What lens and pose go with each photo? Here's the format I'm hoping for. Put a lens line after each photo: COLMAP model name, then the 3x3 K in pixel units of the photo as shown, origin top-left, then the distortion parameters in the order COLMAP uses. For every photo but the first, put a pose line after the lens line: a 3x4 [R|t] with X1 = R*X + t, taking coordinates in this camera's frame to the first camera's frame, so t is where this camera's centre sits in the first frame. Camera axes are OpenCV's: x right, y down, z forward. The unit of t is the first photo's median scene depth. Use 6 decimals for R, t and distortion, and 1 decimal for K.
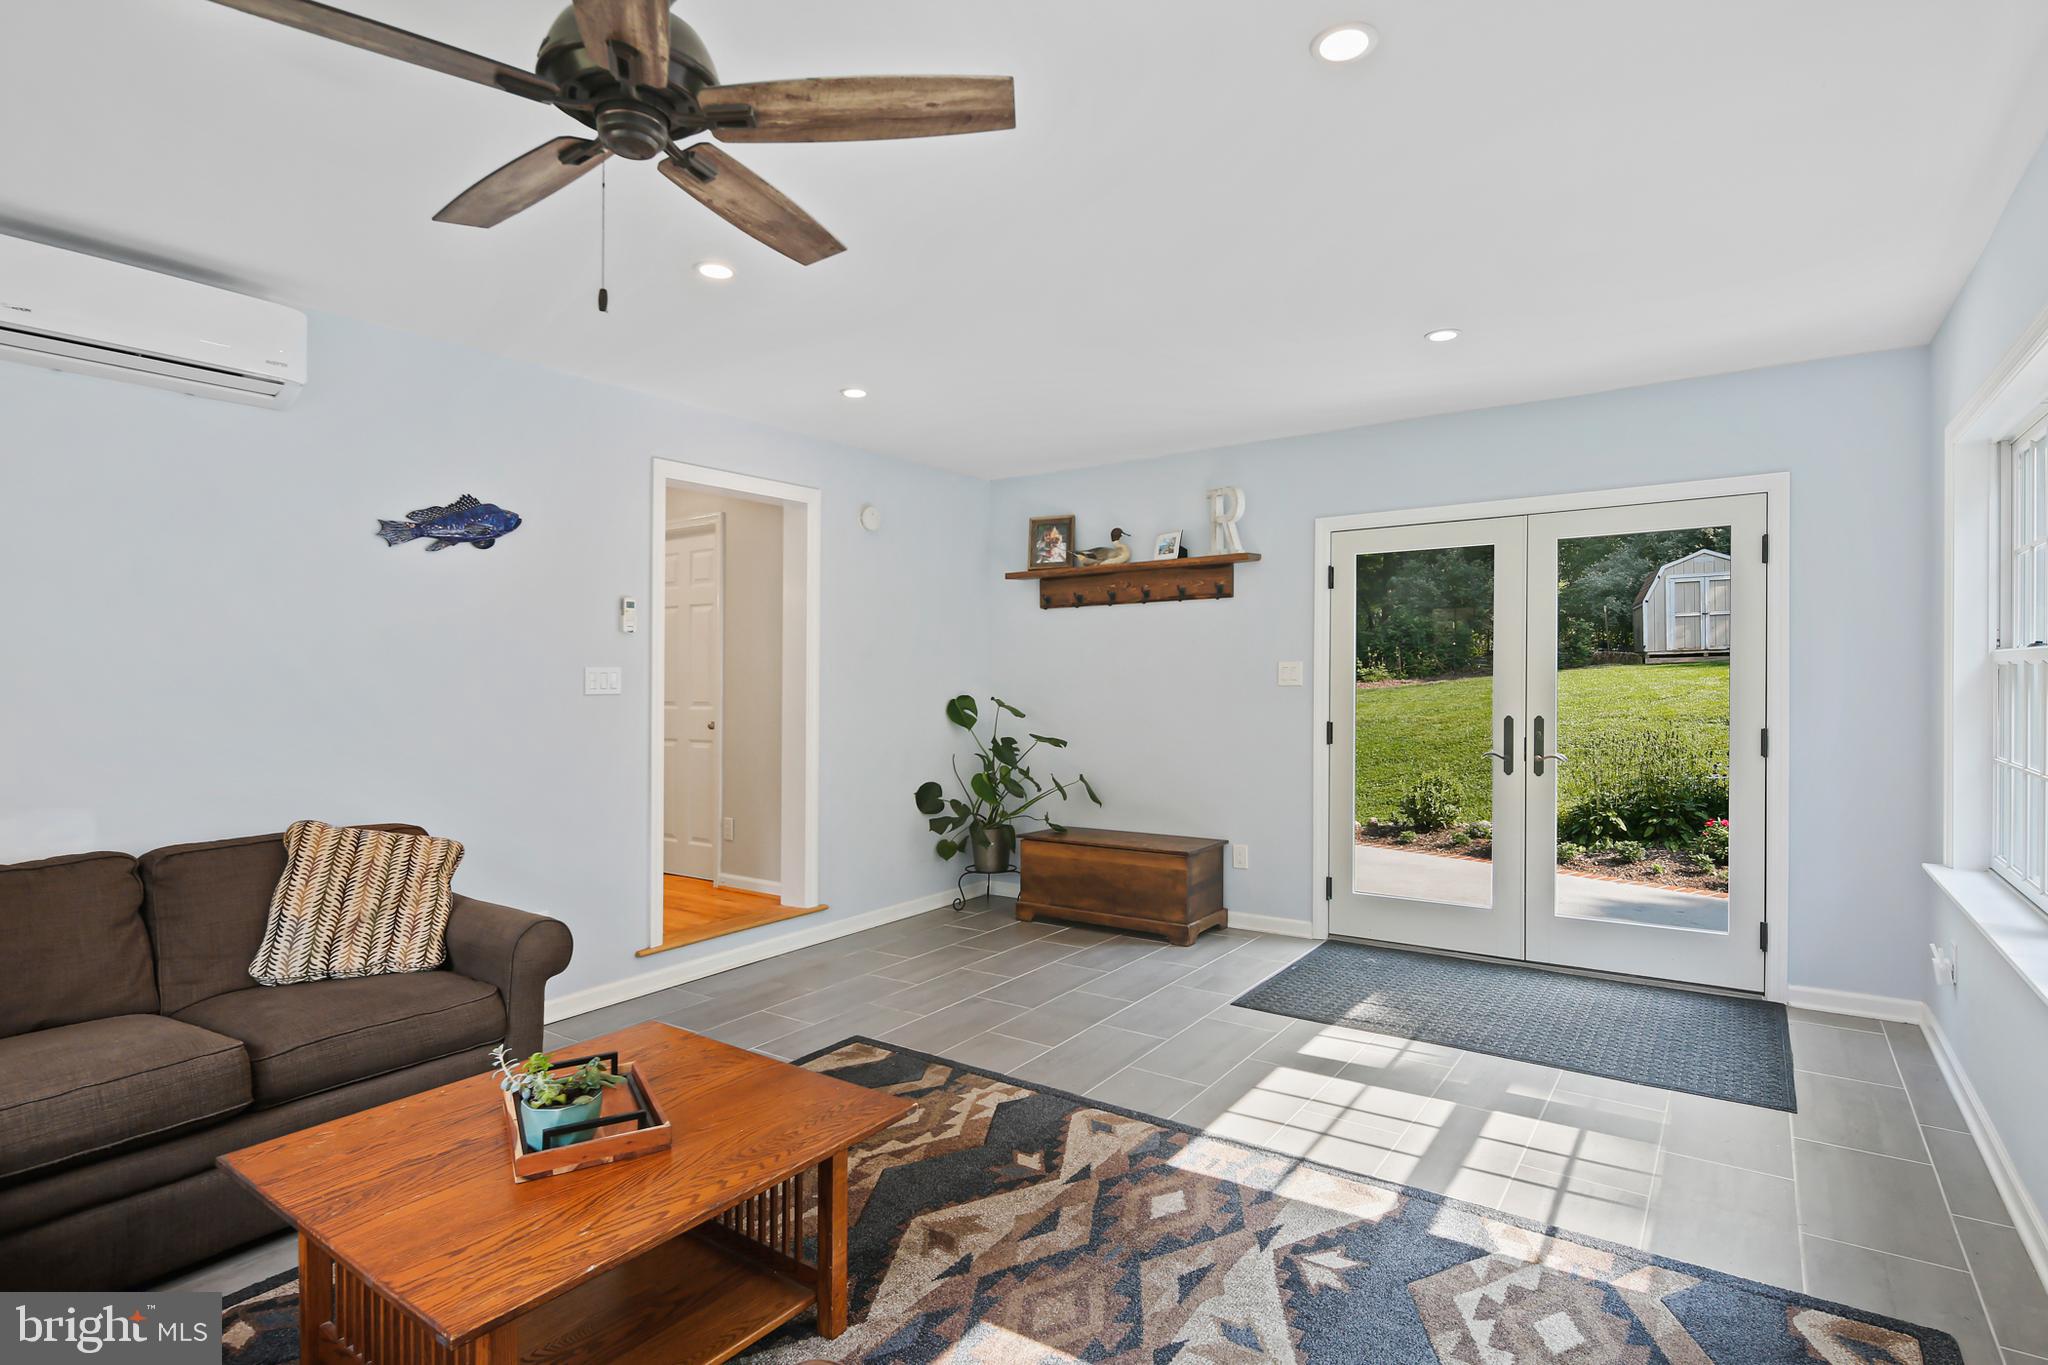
lens RADIAL K [[1012.7, 0, 1030.1], [0, 1012.7, 691.1], [0, 0, 1]] dist [0.002675, -0.002621]
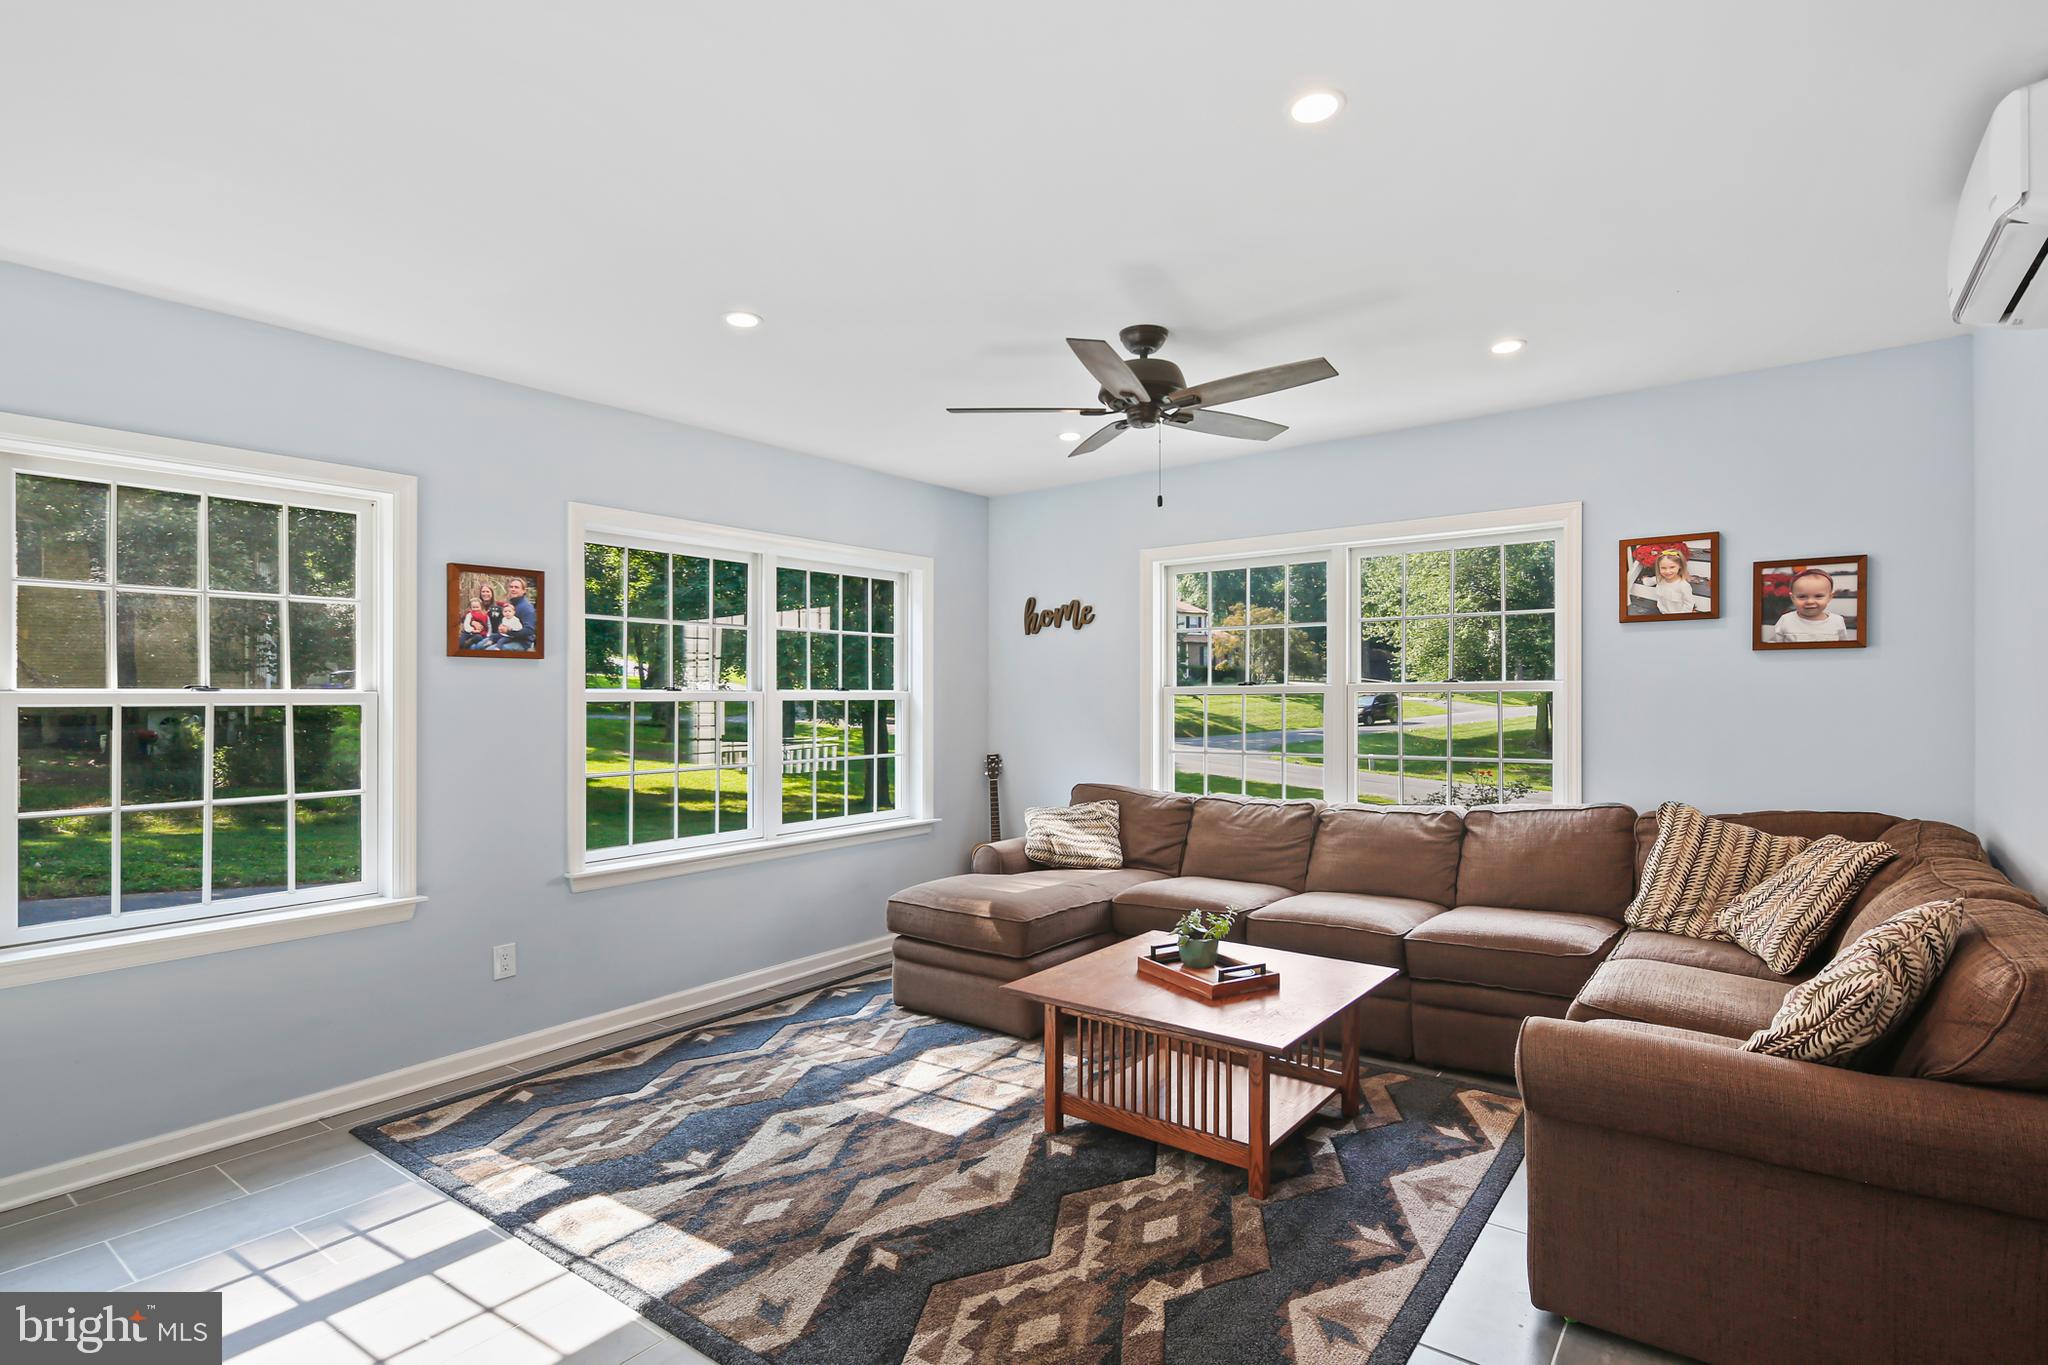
lens RADIAL K [[1012.7, 0, 1028.1], [0, 1012.7, 690.7], [0, 0, 1]] dist [0.002675, -0.002621]
pose [[-0.999141, 0.021263, 0.035579, -0.174353], [0.021364, 0.999769, 0.002442, -0.025935], [-0.035519, 0.003200, -0.999364, 1.958935]]
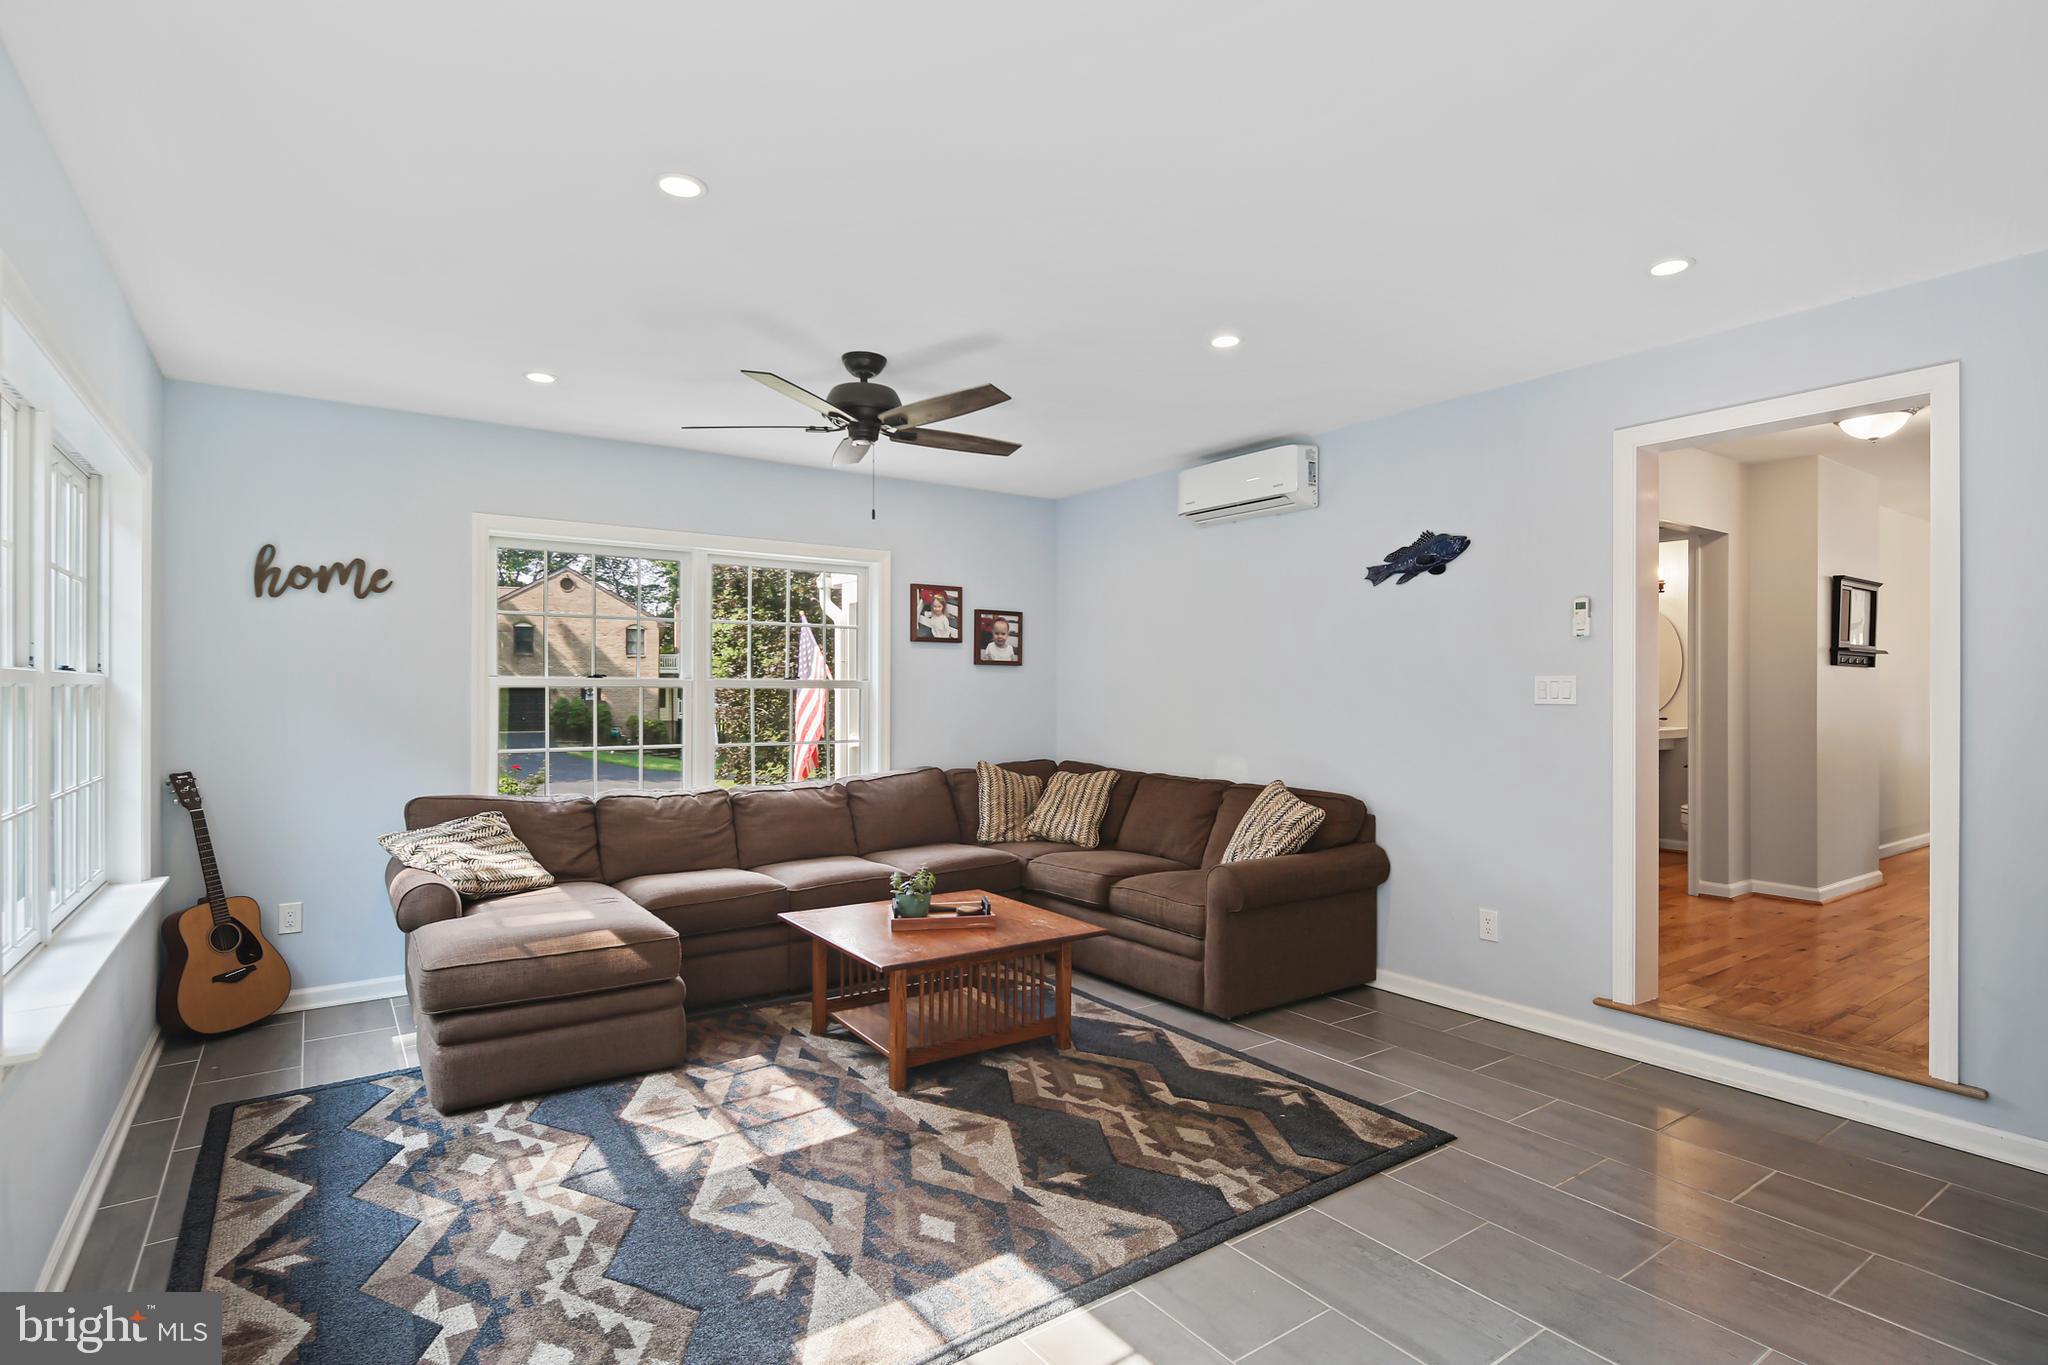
lens RADIAL K [[1012.7, 0, 1031.7], [0, 1012.7, 683.7], [0, 0, 1]] dist [0.002675, -0.002621]
pose [[-0.337821, 0.002522, -0.941207, 0.992586], [-0.007762, 0.999955, 0.005466, -0.027525], [0.941178, 0.009152, -0.337786, 1.362487]]
